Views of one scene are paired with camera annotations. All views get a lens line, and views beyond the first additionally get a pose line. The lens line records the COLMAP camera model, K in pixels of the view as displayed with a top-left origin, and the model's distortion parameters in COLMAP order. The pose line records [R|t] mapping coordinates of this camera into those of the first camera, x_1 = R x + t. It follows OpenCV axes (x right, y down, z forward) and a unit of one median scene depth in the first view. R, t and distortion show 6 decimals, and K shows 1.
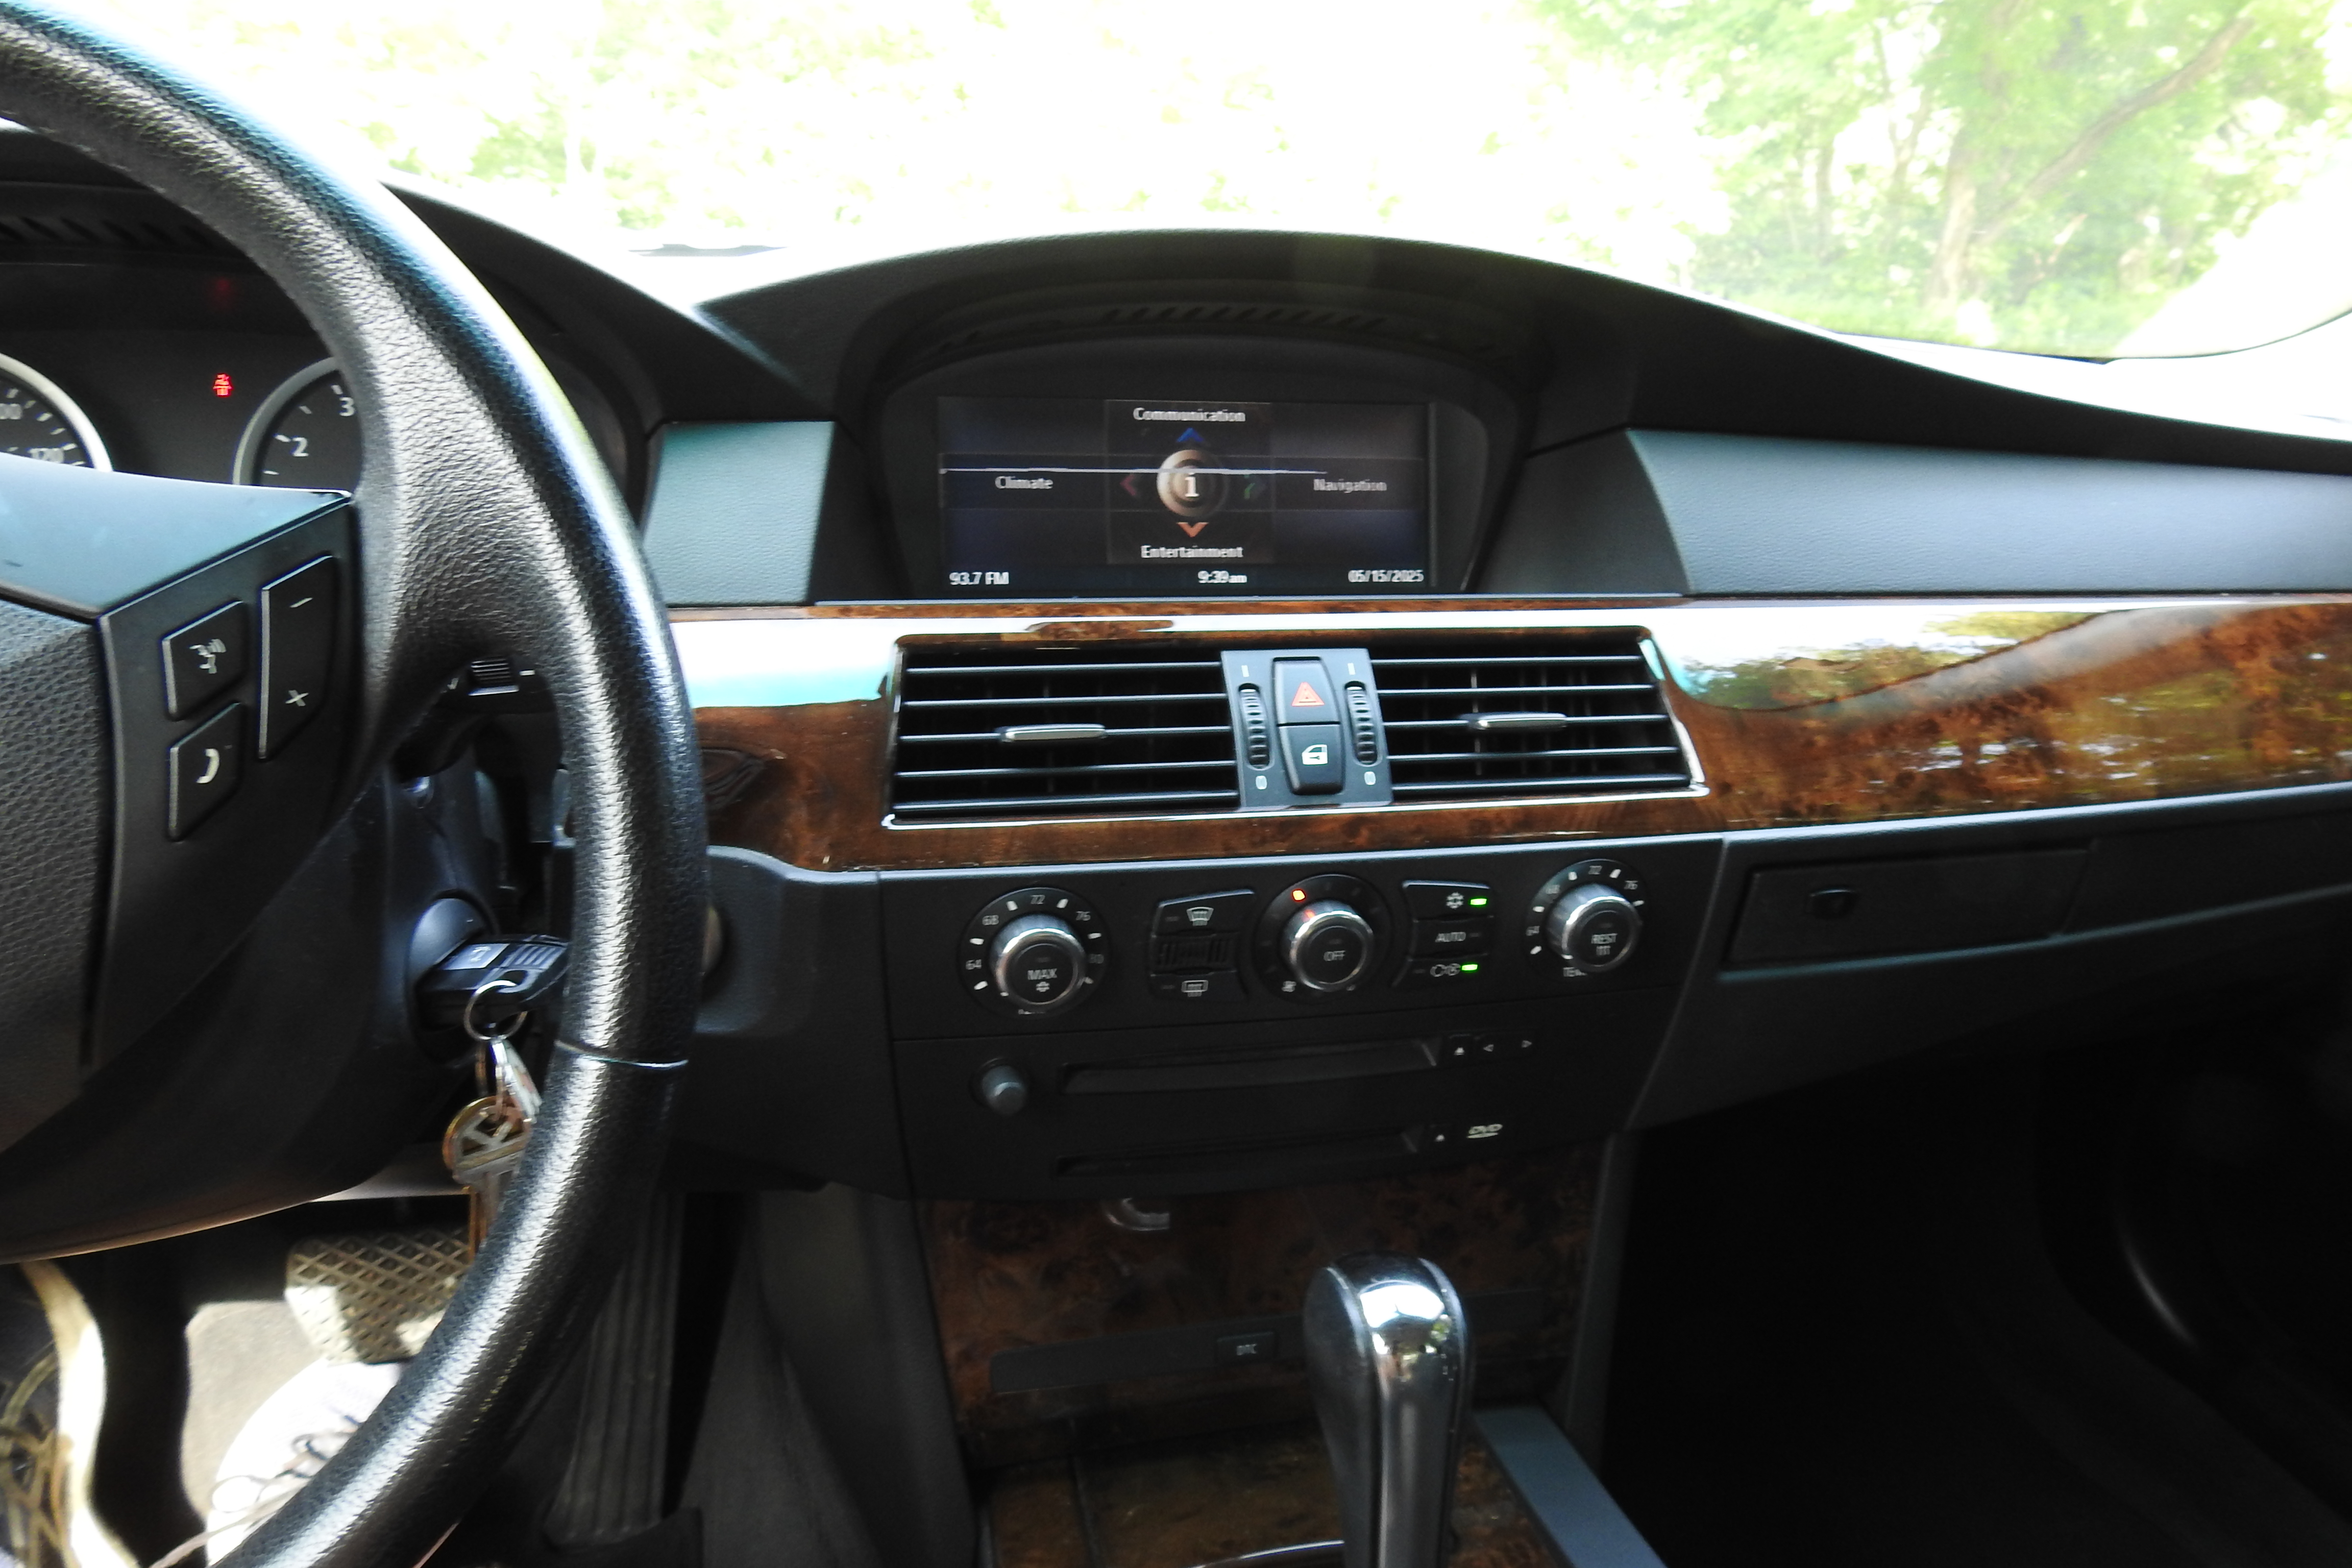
lens RADIAL K [[1686.1, 0, 1174.1], [0, 1686.1, 790.2], [0, 0, 1]] dist [0.009108, -0.006568]
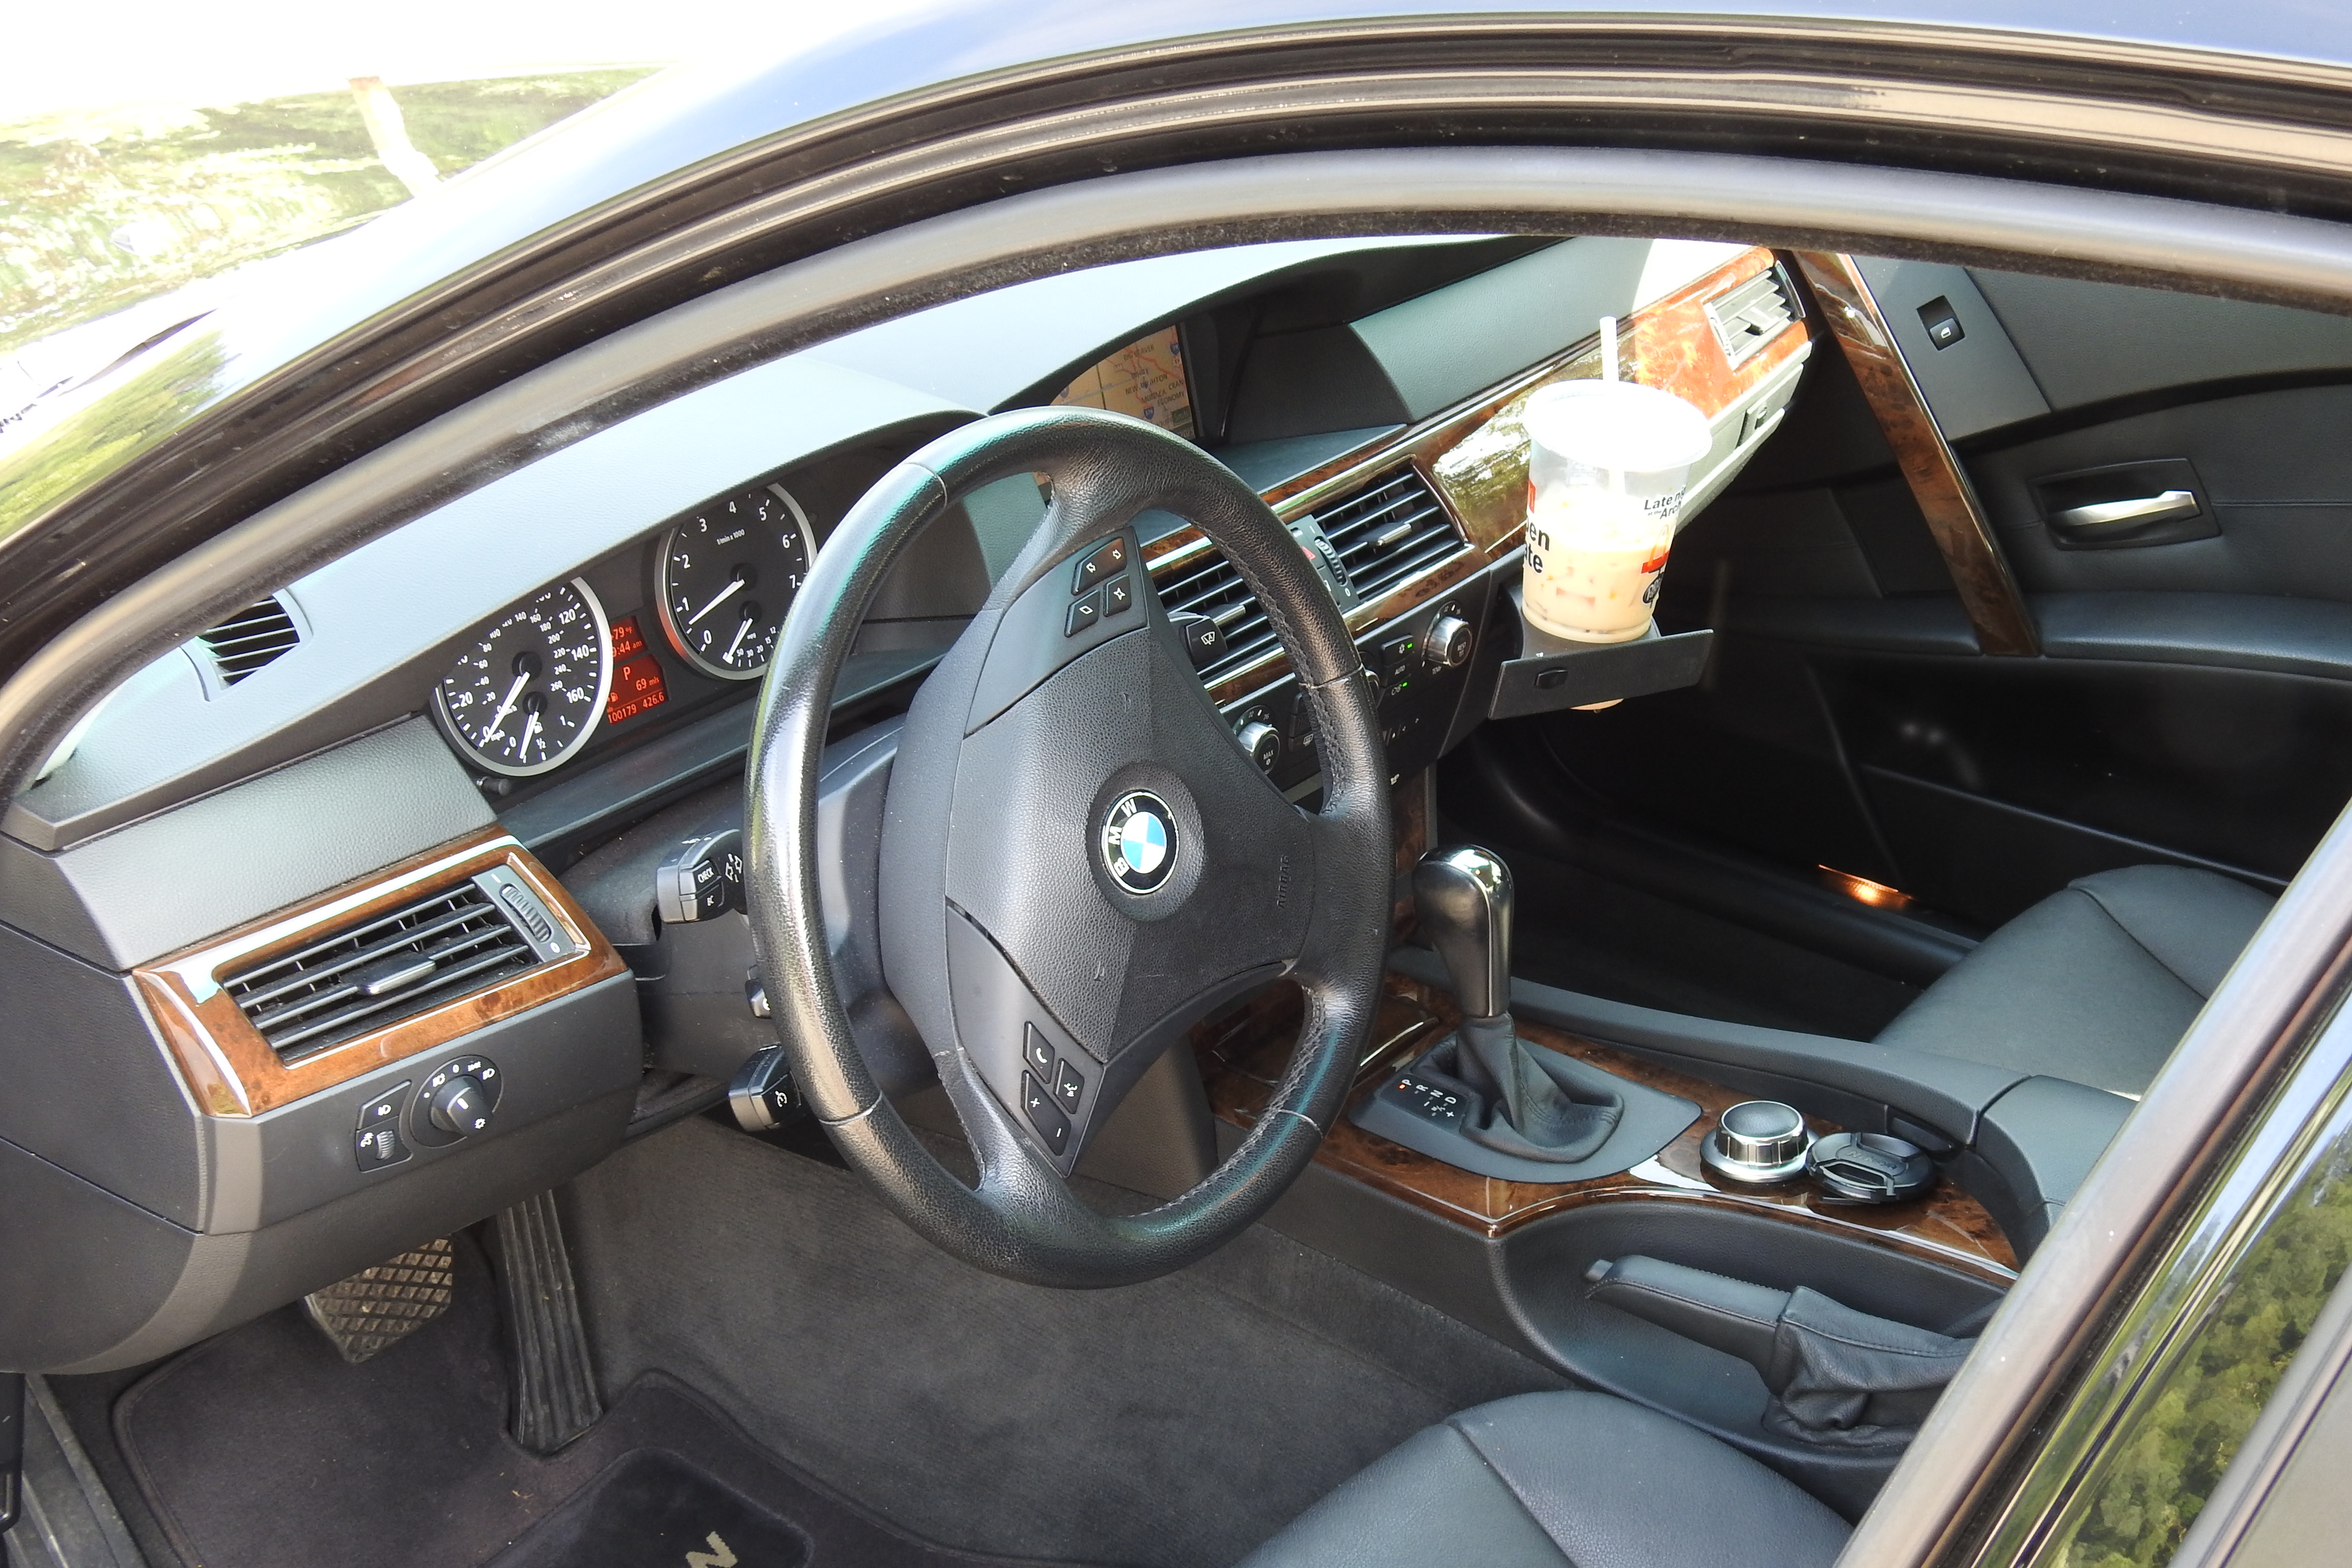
lens RADIAL K [[3149.7, 0, 1123.4], [0, 3149.7, 747.7], [0, 0, 1]] dist [0.000976, 0.000000]
pose [[0.786525, -0.288960, 0.545785, -1.746947], [0.209941, 0.956252, 0.203733, -0.524537], [-0.580779, -0.045659, 0.812780, -1.374600]]
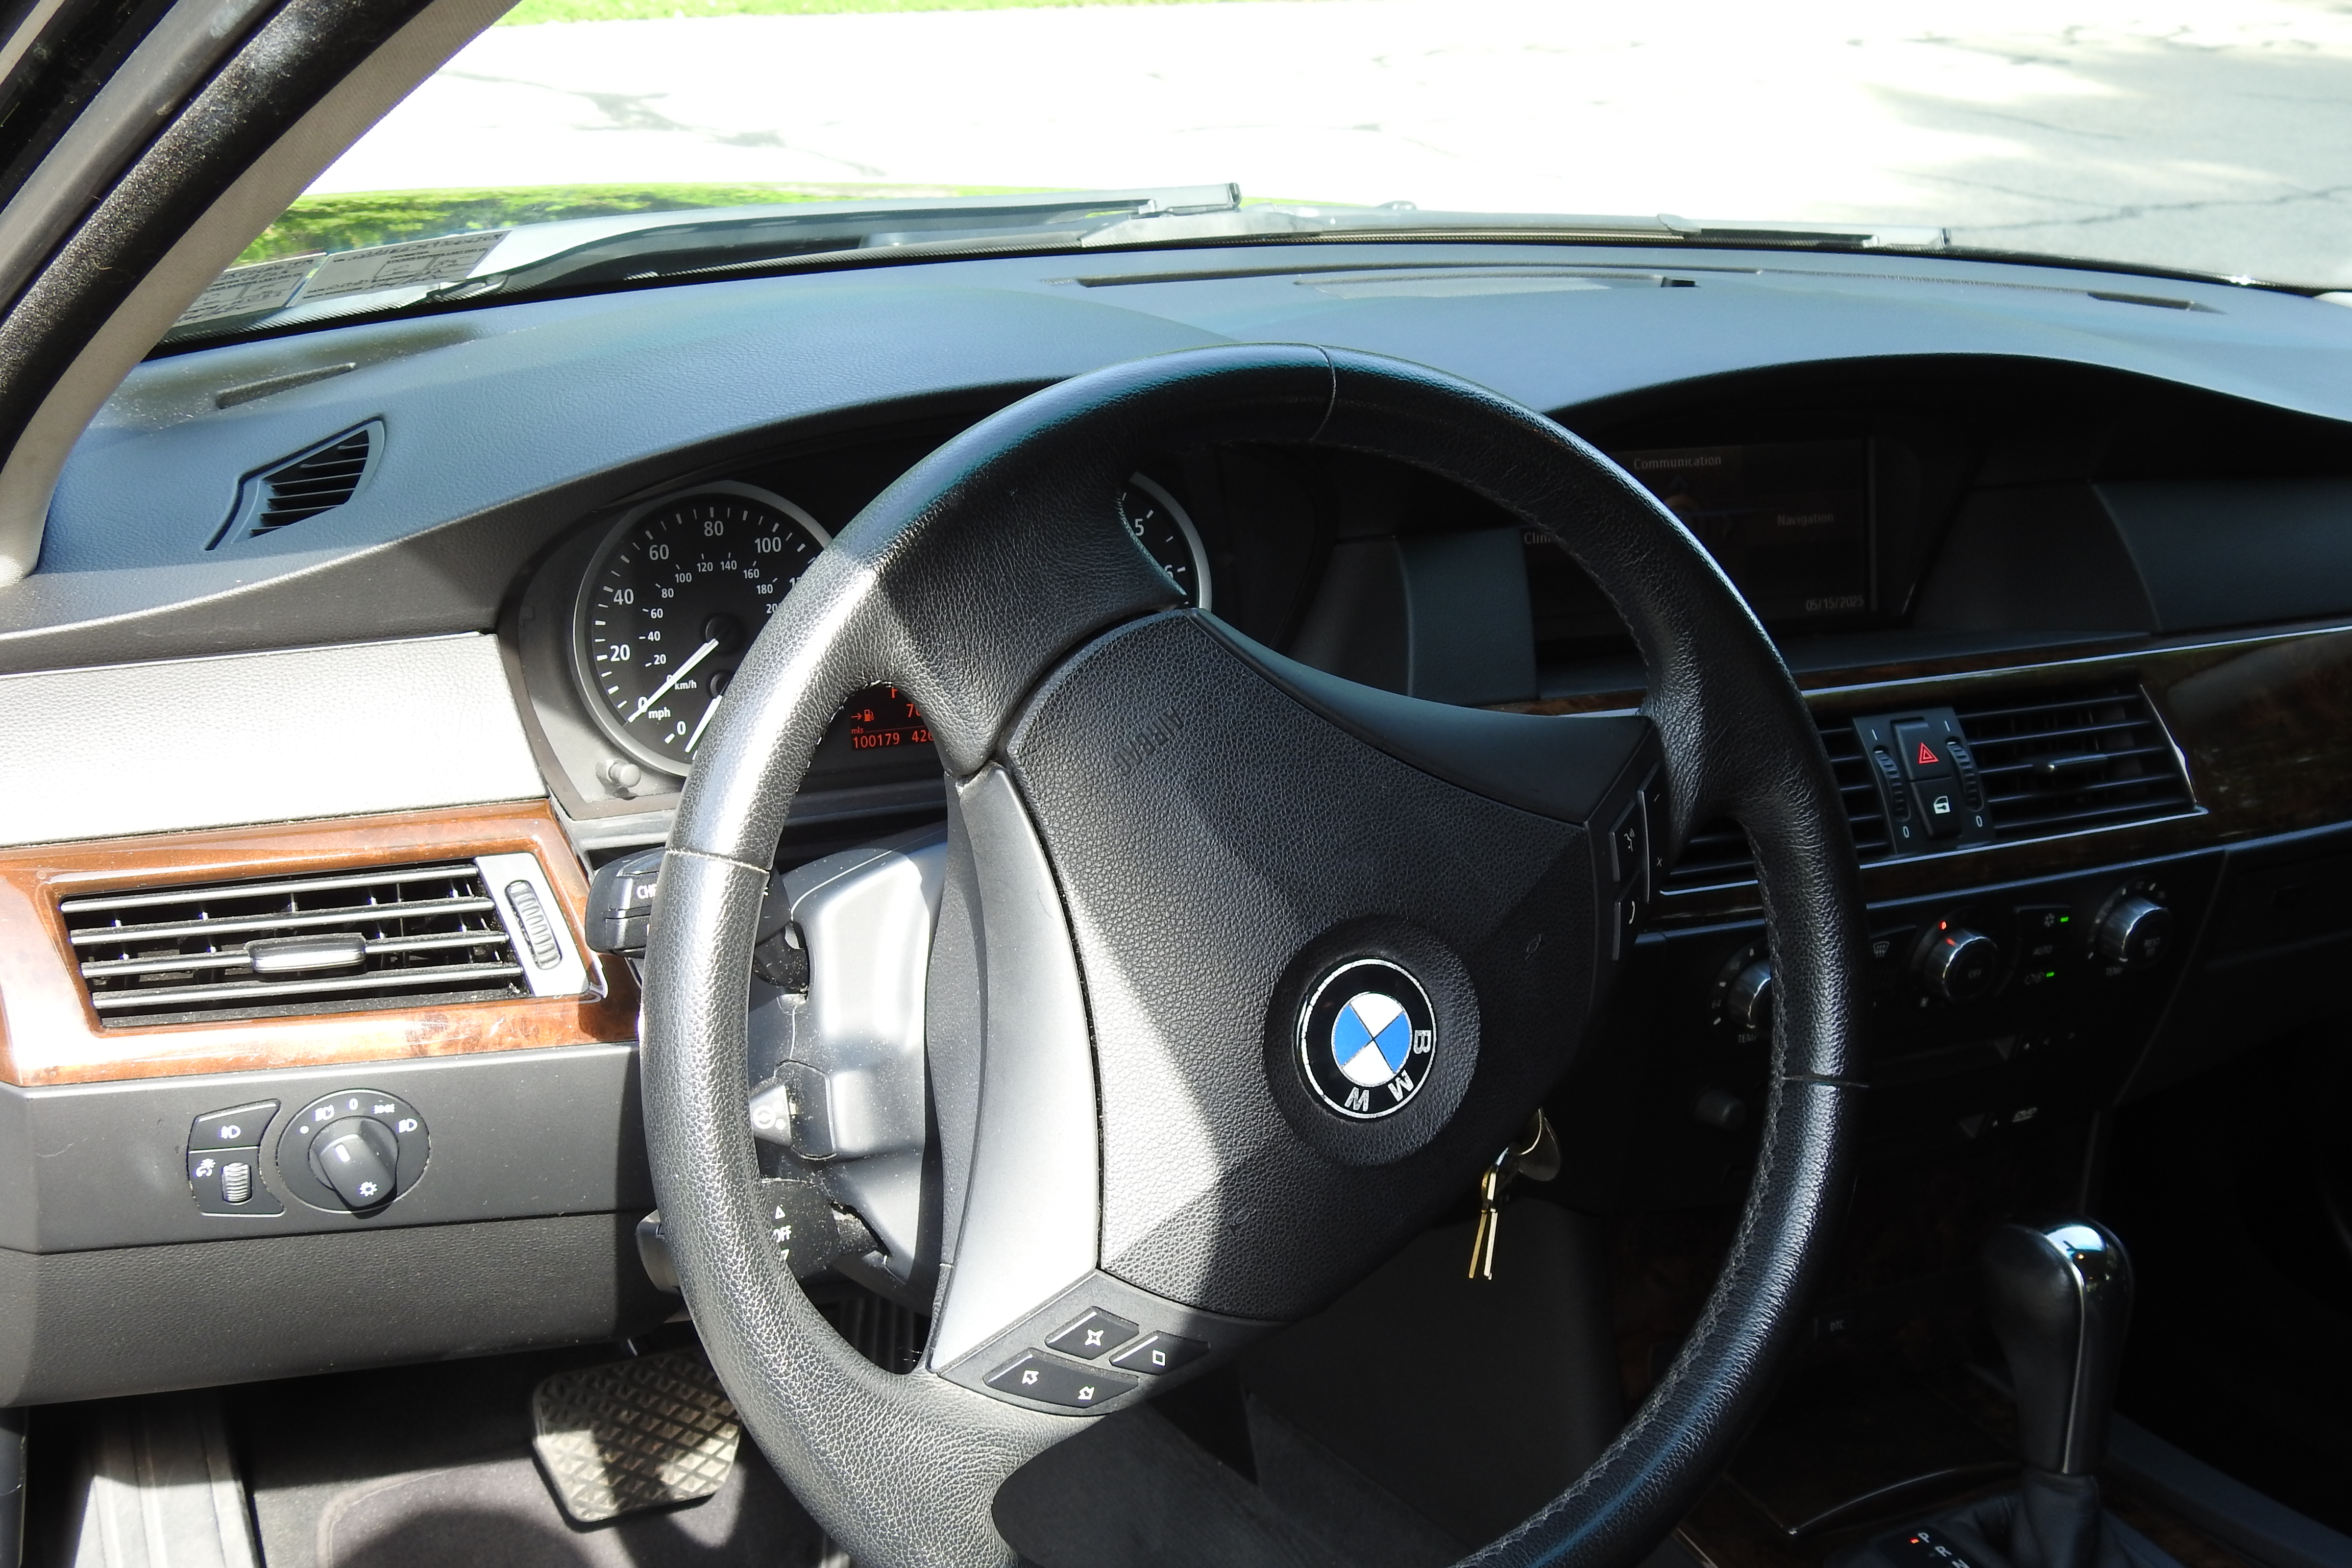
lens RADIAL K [[2878.6, 0, 1173.2], [0, 2878.6, 778.0], [0, 0, 1]] dist [-0.019454, 0.000000]
pose [[0.967584, -0.055854, 0.246295, -0.884942], [0.045080, 0.997772, 0.049172, -0.155075], [-0.248492, -0.036475, 0.967947, -0.771463]]
